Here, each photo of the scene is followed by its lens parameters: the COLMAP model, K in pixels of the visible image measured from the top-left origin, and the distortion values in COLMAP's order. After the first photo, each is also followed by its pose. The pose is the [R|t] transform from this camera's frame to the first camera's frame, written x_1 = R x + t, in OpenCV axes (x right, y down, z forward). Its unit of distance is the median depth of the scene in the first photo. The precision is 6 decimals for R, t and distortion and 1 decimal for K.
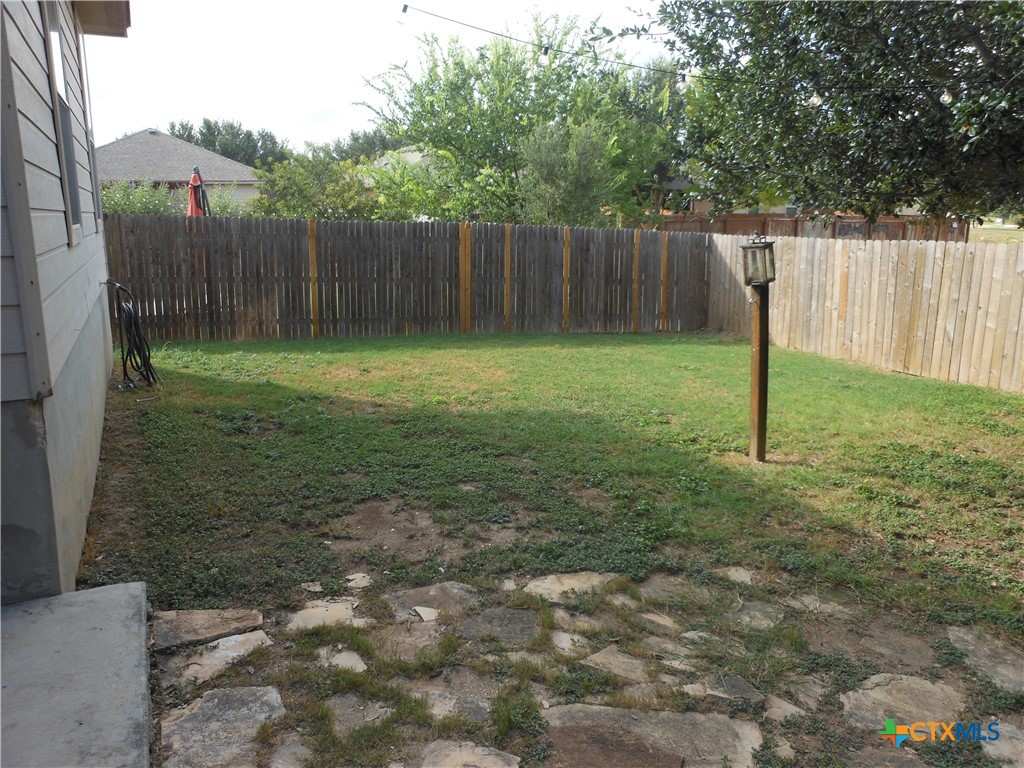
lens RADIAL K [[819.9, 0, 496.9], [0, 819.9, 383.0], [0, 0, 1]] dist [0.004337, -0.000491]
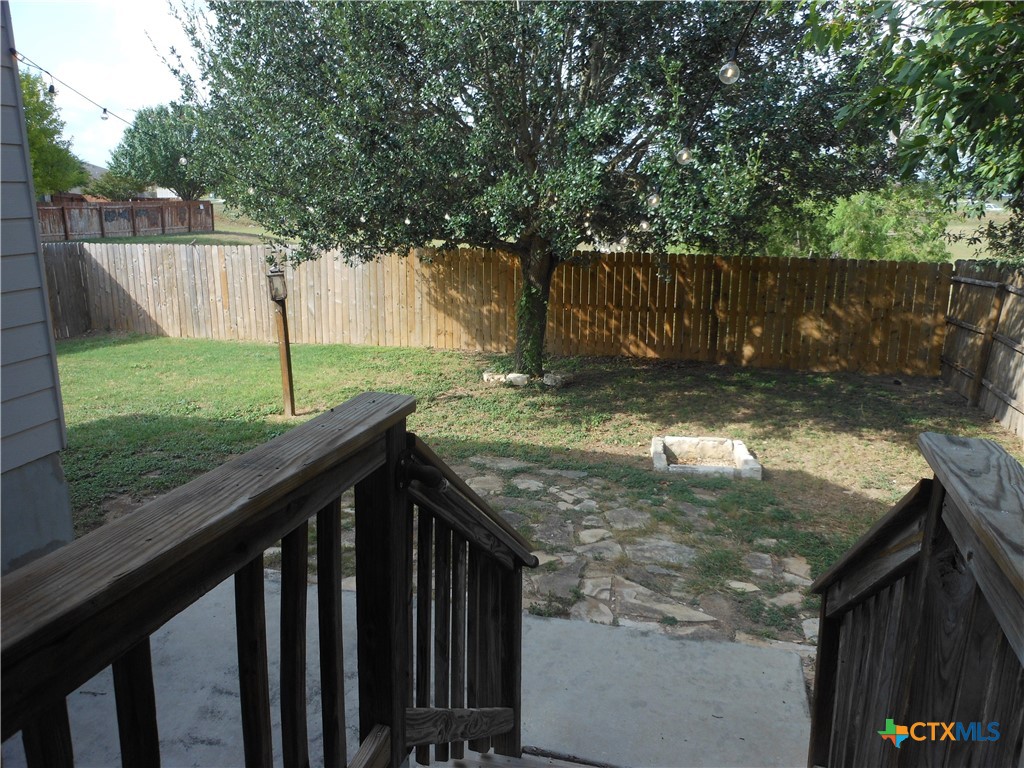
lens RADIAL K [[819.9, 0, 488.5], [0, 819.9, 377.1], [0, 0, 1]] dist [0.004337, -0.000491]
pose [[0.648565, -0.183658, 0.738670, -0.533072], [0.167345, 0.981114, 0.097005, -0.058152], [-0.742536, 0.060699, 0.667050, -0.259533]]
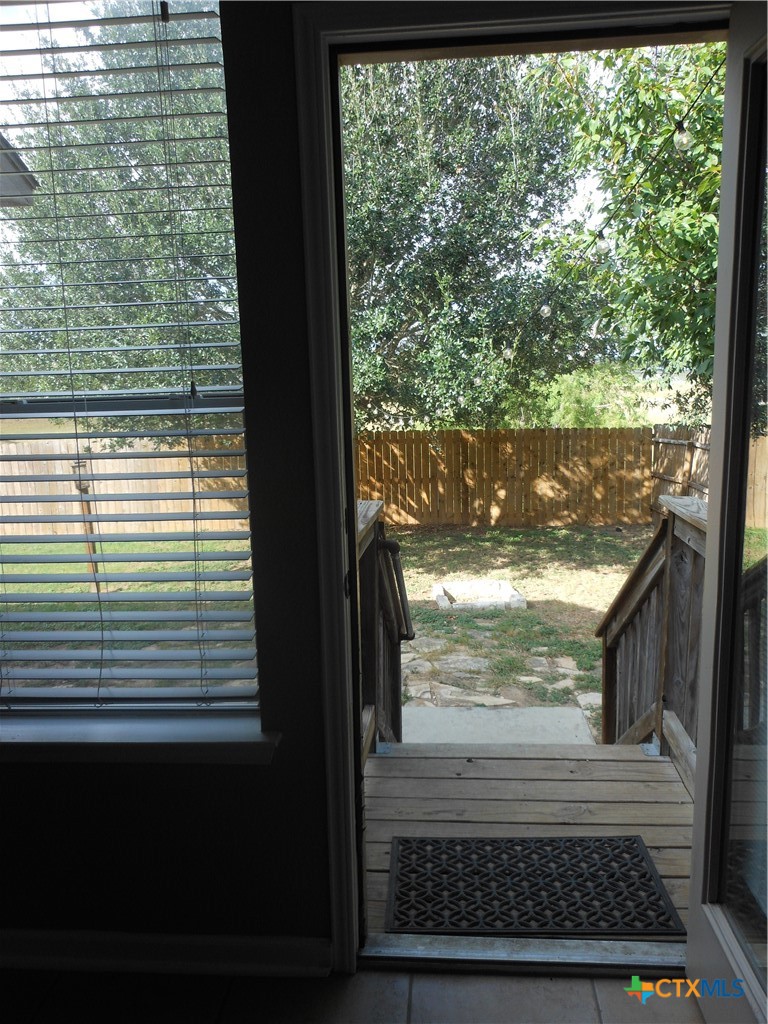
lens RADIAL K [[819.9, 0, 387.7], [0, 819.9, 512.8], [0, 0, 1]] dist [0.004337, -0.000491]
pose [[0.477621, -0.175567, 0.860845, -0.747202], [0.221756, 0.972195, 0.075241, -0.056024], [-0.850119, 0.154961, 0.503274, -0.293500]]
